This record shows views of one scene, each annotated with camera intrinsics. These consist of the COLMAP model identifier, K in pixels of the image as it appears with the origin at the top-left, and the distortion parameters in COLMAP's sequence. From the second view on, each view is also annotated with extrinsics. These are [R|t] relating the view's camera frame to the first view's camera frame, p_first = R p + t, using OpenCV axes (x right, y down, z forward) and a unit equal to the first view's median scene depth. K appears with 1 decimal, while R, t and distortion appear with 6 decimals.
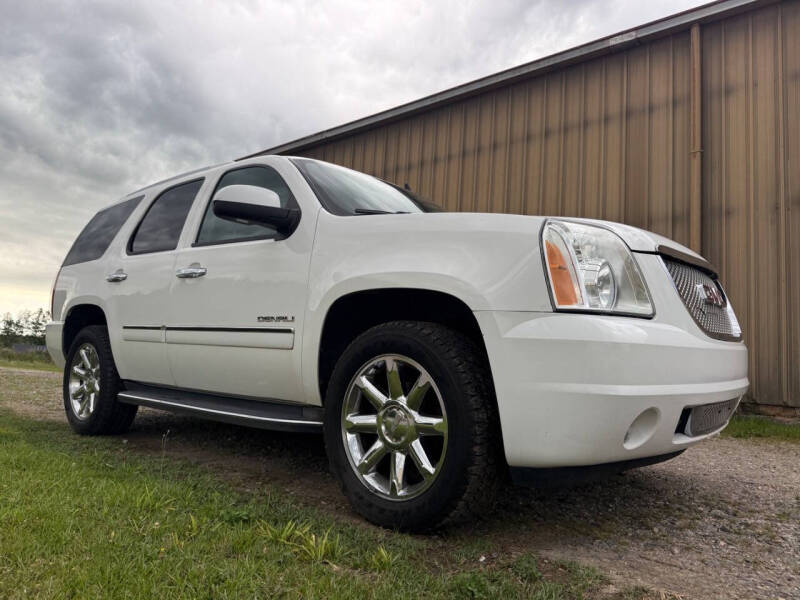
lens RADIAL K [[569.3, 0, 406.6], [0, 569.3, 300.7], [0, 0, 1]] dist [0.056721, -0.077392]
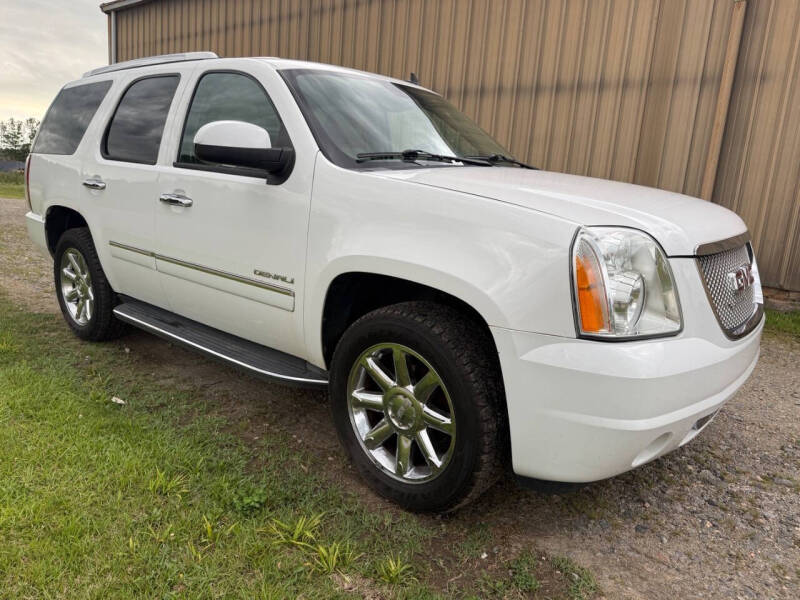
lens RADIAL K [[569.3, 0, 406.6], [0, 569.3, 300.7], [0, 0, 1]] dist [0.056721, -0.077392]
pose [[0.999776, 0.015557, 0.014342, -0.028762], [-0.019254, 0.949975, 0.311733, -0.272530], [-0.008775, -0.311939, 0.950062, 0.113845]]
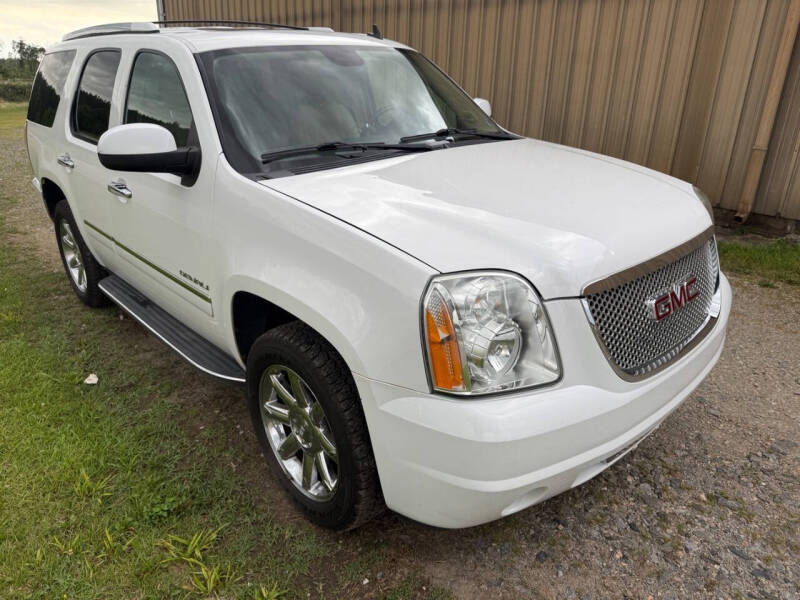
lens RADIAL K [[570.5, 0, 409.5], [0, 570.5, 298.7], [0, 0, 1]] dist [0.050501, -0.072181]
pose [[0.992334, 0.022160, -0.121584, 0.275934], [0.036684, 0.886639, 0.461005, -0.429603], [0.118017, -0.461931, 0.879029, 0.252361]]
